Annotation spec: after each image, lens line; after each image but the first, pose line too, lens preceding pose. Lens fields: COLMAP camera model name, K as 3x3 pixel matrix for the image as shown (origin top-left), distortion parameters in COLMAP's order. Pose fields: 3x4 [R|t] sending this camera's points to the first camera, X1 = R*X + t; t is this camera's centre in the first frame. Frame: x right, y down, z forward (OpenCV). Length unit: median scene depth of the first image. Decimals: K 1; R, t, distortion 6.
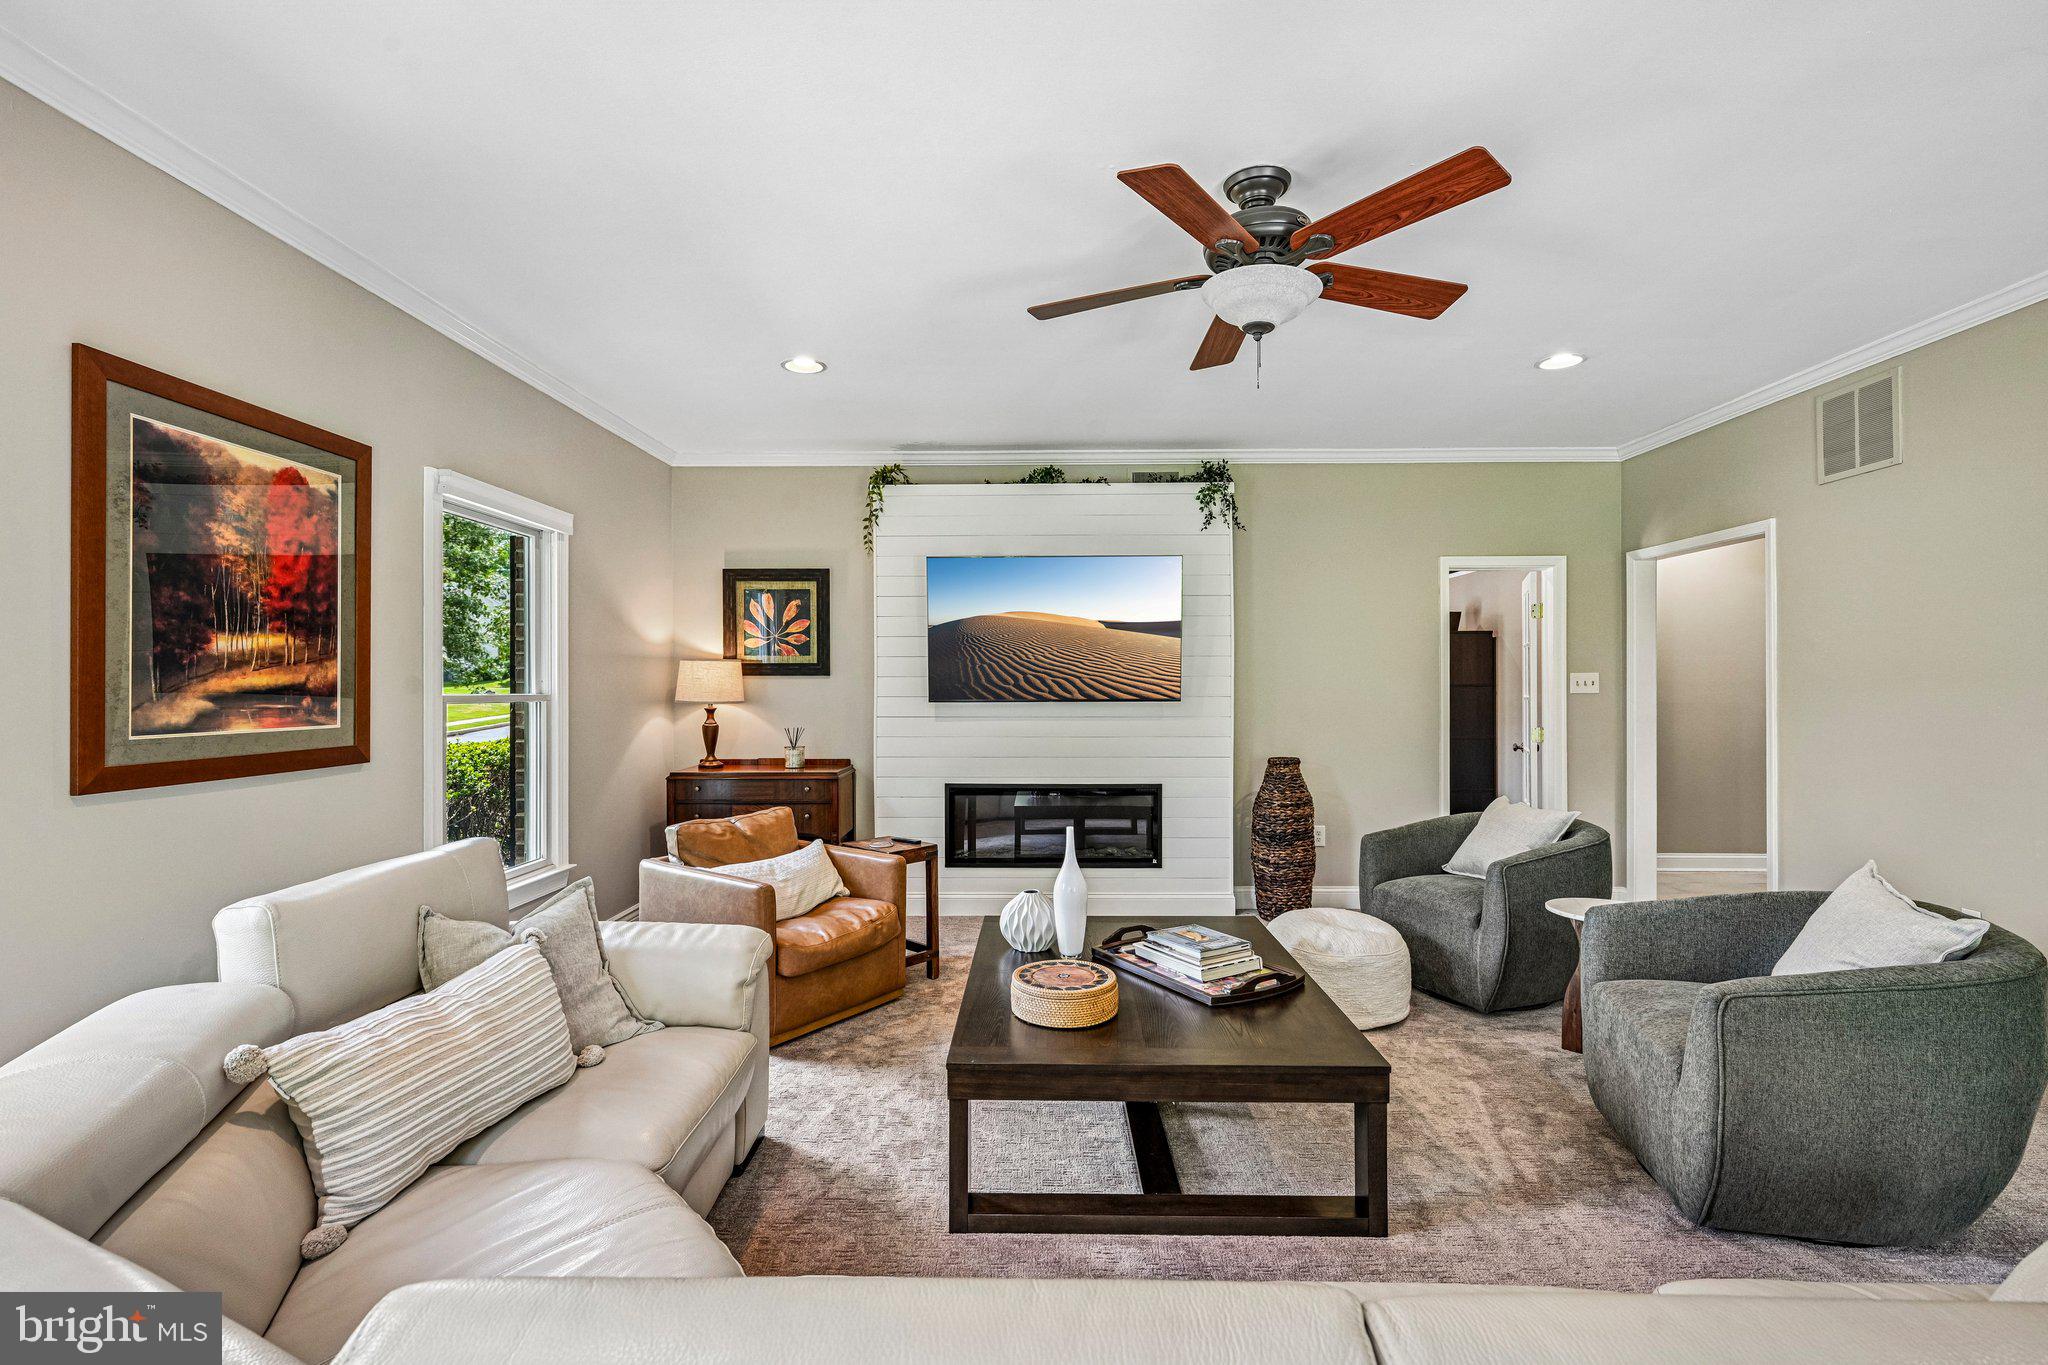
lens RADIAL K [[921.7, 0, 1035.5], [0, 921.7, 678.9], [0, 0, 1]] dist [-0.000976, 0.000172]
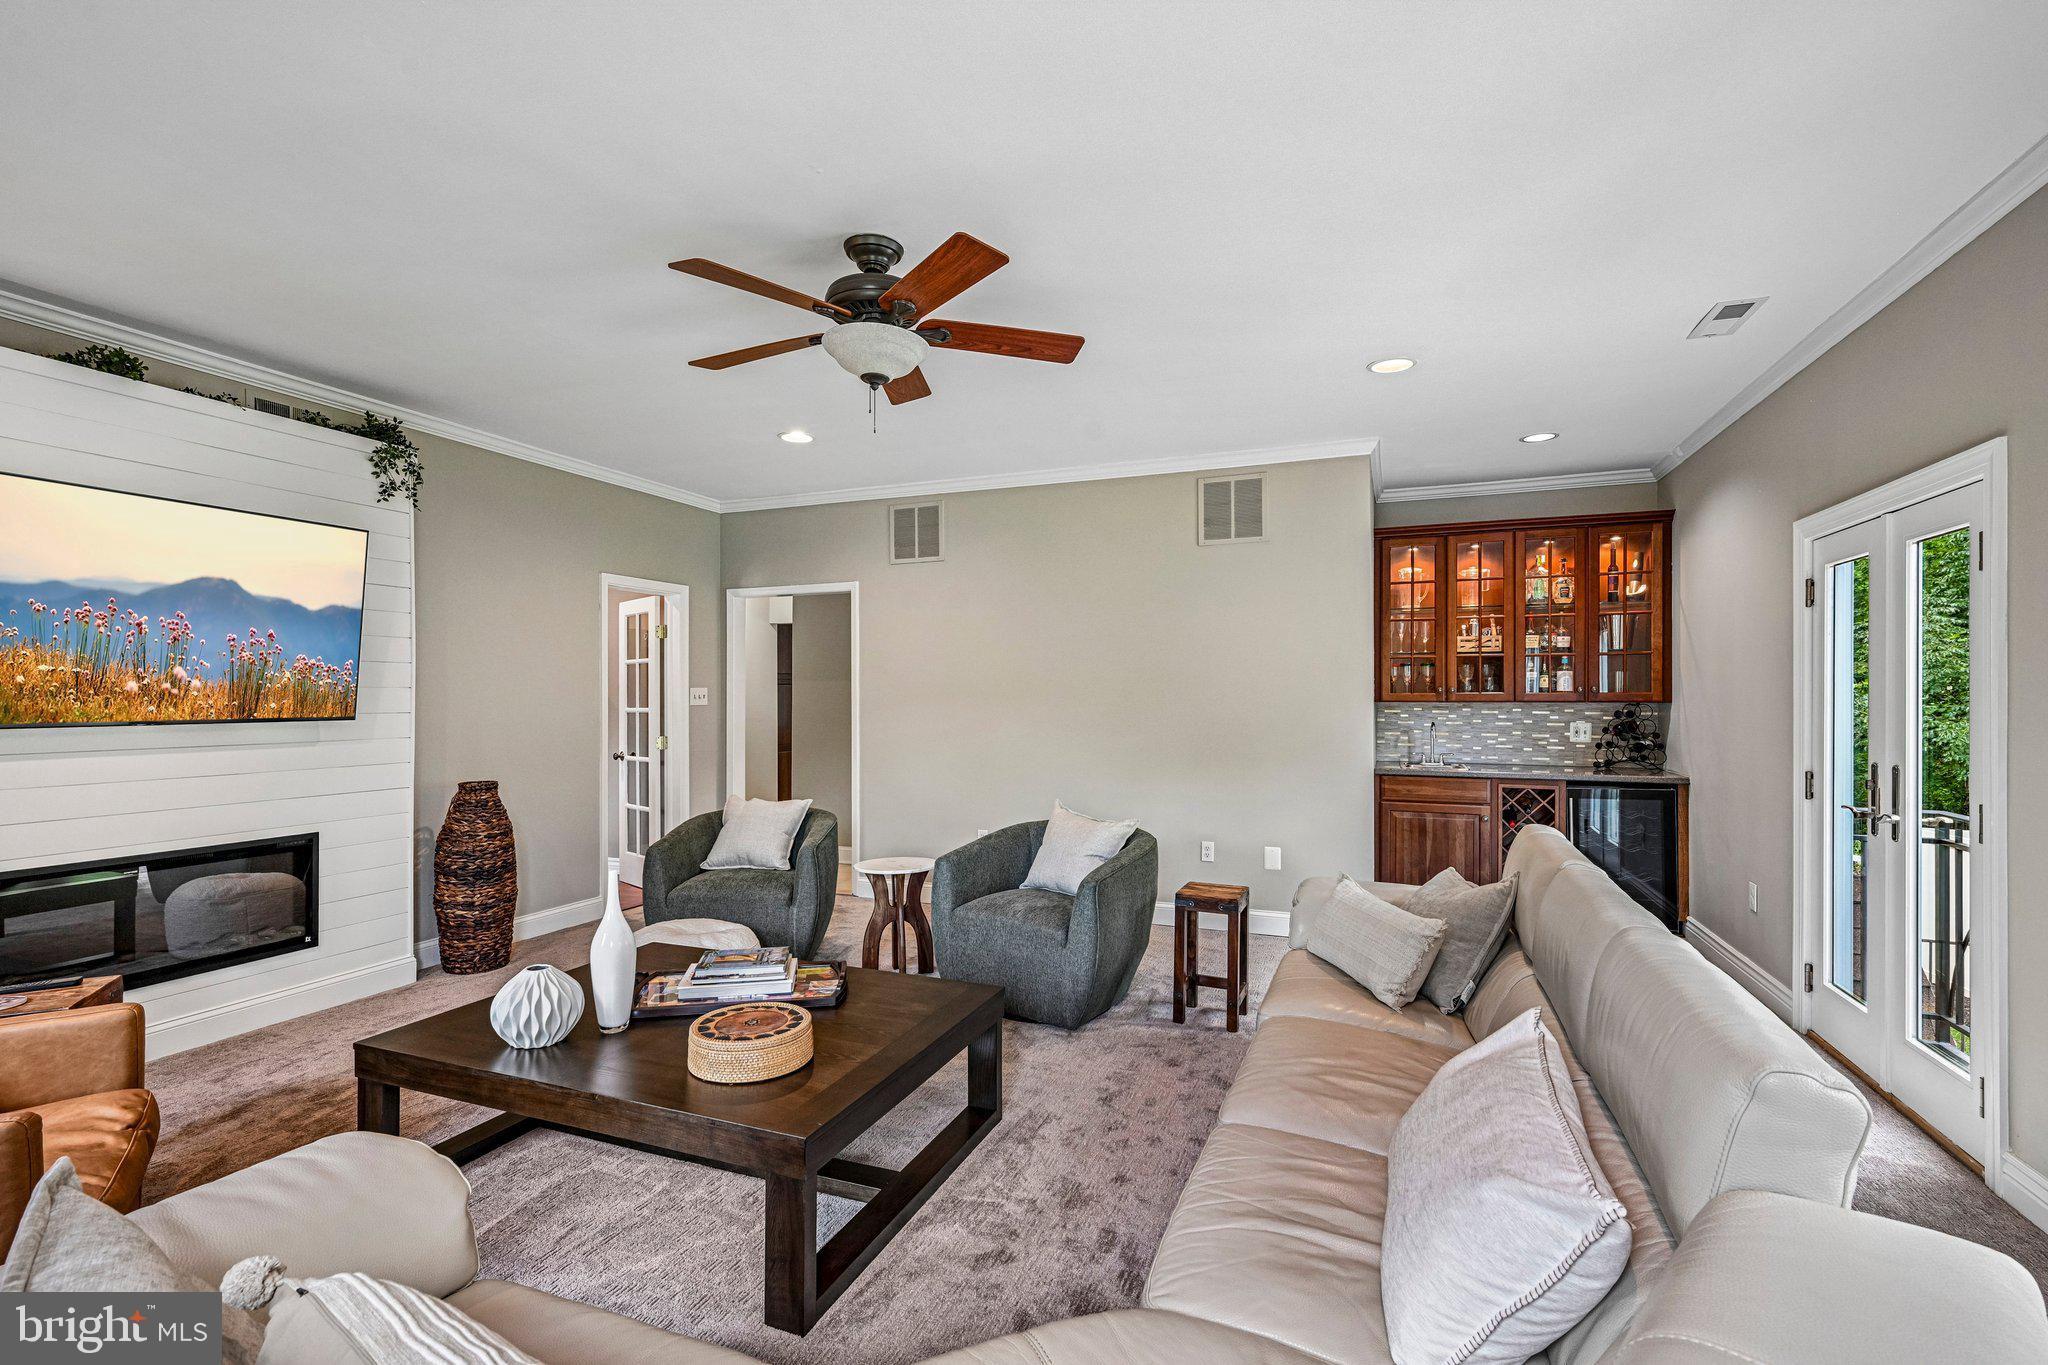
lens RADIAL K [[909.8, 0, 1017.3], [0, 909.8, 688.9], [0, 0, 1]] dist [-0.000641, -0.000118]
pose [[0.357760, 0.008699, 0.933773, -0.350576], [-0.006345, 0.999956, -0.006885, 0.000044], [-0.933792, -0.003462, 0.357800, 0.216895]]
